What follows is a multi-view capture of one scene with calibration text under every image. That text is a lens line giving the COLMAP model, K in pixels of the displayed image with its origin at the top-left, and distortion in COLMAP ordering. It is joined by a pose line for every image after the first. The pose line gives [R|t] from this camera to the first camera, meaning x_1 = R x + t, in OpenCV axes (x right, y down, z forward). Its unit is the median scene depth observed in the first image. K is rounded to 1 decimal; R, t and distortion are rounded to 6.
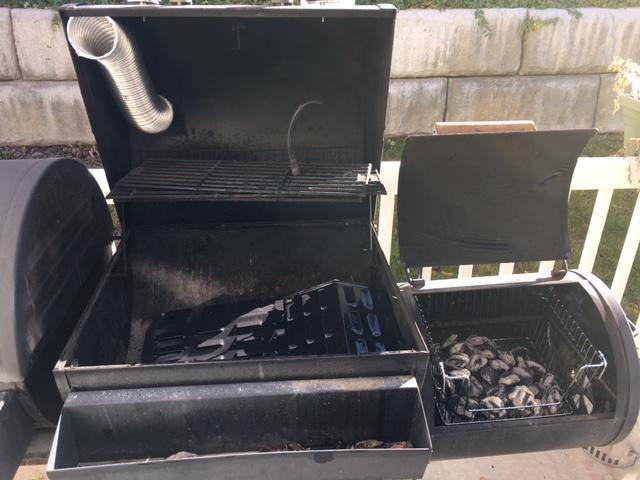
lens RADIAL K [[549.4, 0, 320.0], [0, 549.4, 240.0], [0, 0, 1]] dist [0.070754, -0.111922]
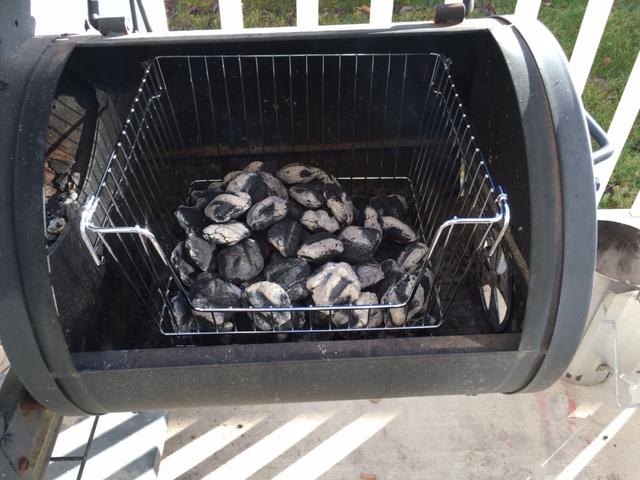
lens RADIAL K [[556.2, 0, 321.1], [0, 556.2, 224.1], [0, 0, 1]] dist [0.075456, 0.000160]
pose [[0.998266, 0.058328, -0.007968, 0.353934], [-0.055664, 0.979279, 0.194717, 0.143353], [0.019160, -0.193936, 0.980827, 0.558091]]
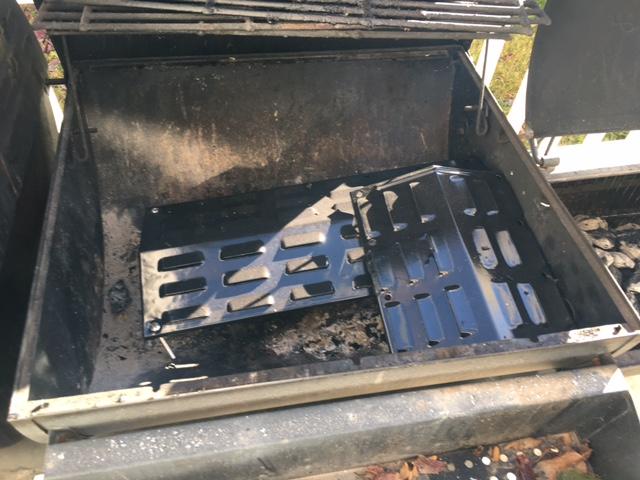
lens RADIAL K [[549.4, 0, 320.0], [0, 549.4, 240.0], [0, 0, 1]] dist [0.070754, -0.111922]
pose [[0.993974, -0.029833, 0.105483, -0.170837], [-0.014056, 0.919628, 0.392538, -0.094725], [-0.108715, -0.391655, 0.913667, 0.399009]]
